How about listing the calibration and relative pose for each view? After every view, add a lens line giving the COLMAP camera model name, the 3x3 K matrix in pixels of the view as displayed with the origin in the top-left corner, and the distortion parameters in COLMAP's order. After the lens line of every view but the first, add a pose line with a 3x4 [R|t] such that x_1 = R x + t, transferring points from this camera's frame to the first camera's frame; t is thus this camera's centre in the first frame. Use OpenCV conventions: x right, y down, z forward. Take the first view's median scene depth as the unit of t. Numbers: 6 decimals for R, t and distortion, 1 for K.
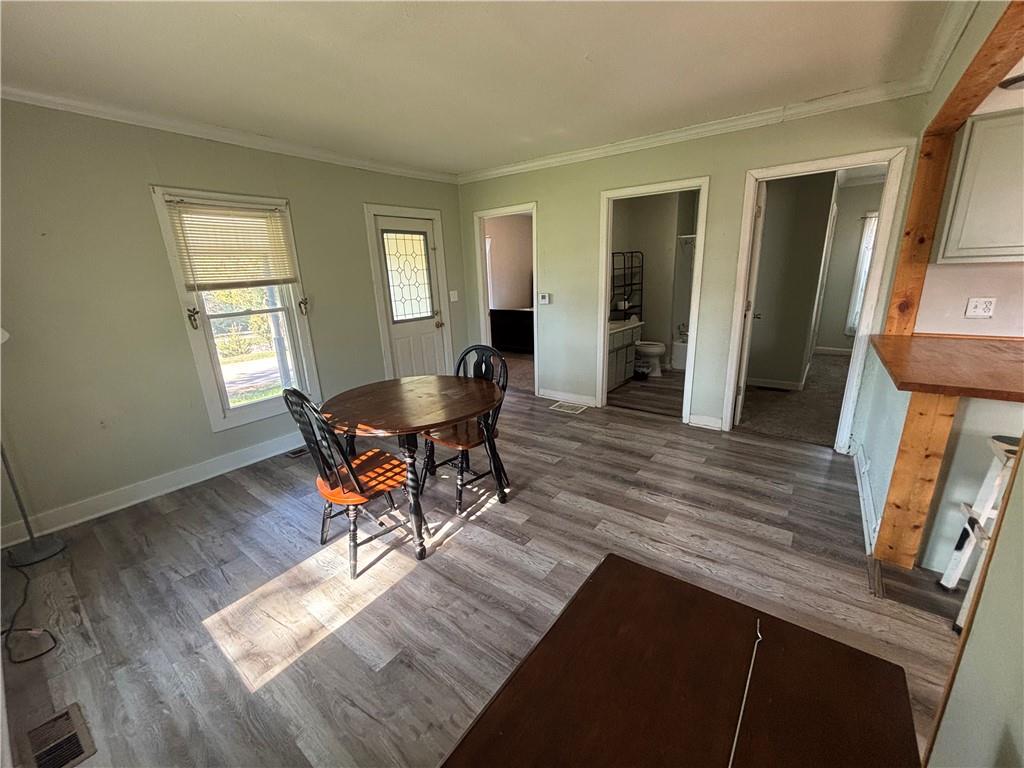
lens RADIAL K [[412.6, 0, 512.0], [0, 412.6, 384.0], [0, 0, 1]] dist [-0.001999, -0.000260]
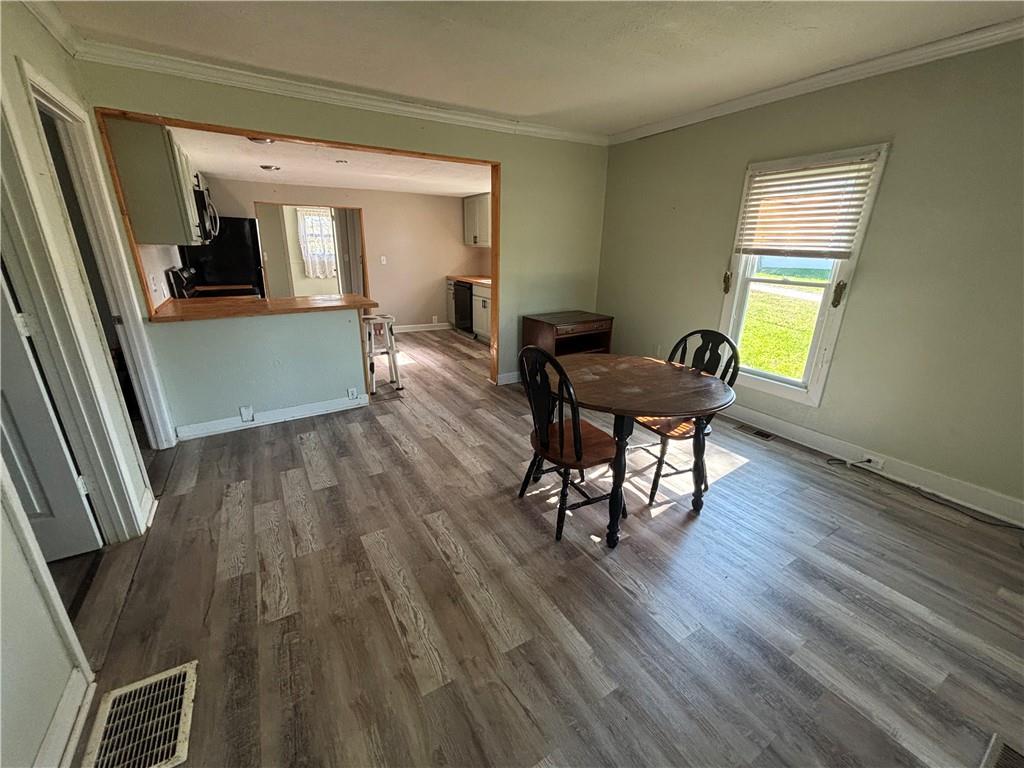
lens RADIAL K [[407.3, 0, 512.0], [0, 407.3, 384.0], [0, 0, 1]] dist [0.000681, -0.000045]
pose [[-0.930756, -0.095873, 0.352848, -0.208577], [0.112082, 0.843745, 0.524911, -0.308117], [-0.348039, 0.528112, -0.774575, 1.187875]]
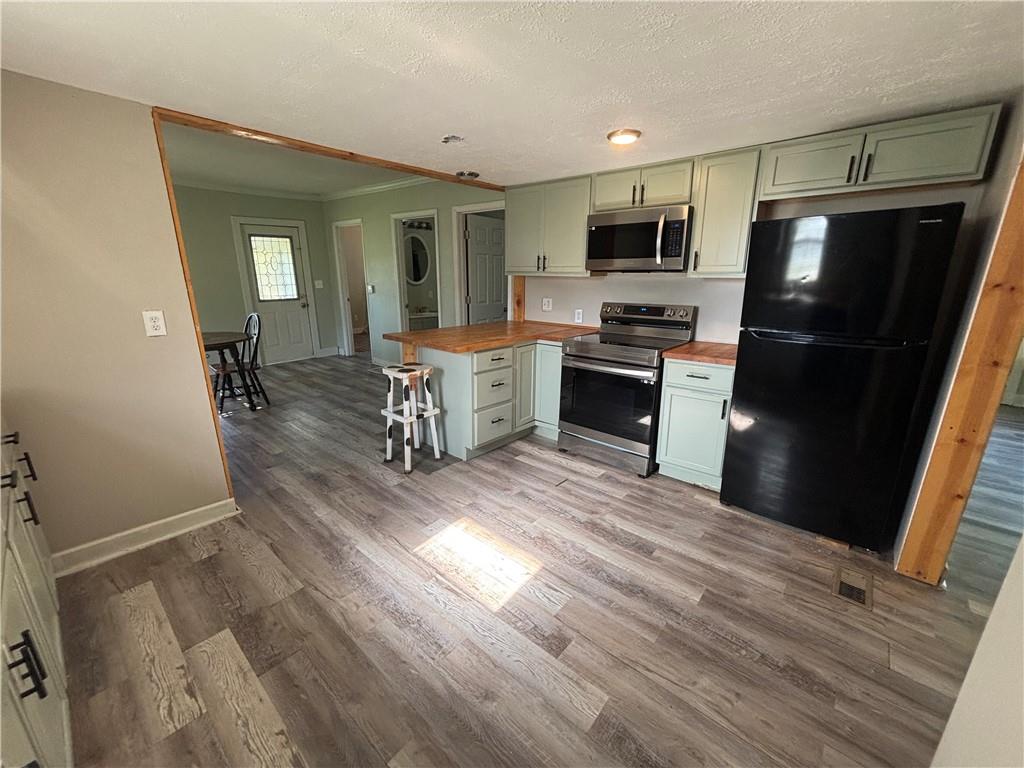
lens RADIAL K [[412.6, 0, 512.0], [0, 412.6, 384.0], [0, 0, 1]] dist [-0.001999, -0.000260]
pose [[0.996853, 0.061620, -0.049879, 0.759477], [-0.061252, 0.998083, 0.008888, 0.076264], [0.050331, -0.005804, 0.998716, -0.400710]]
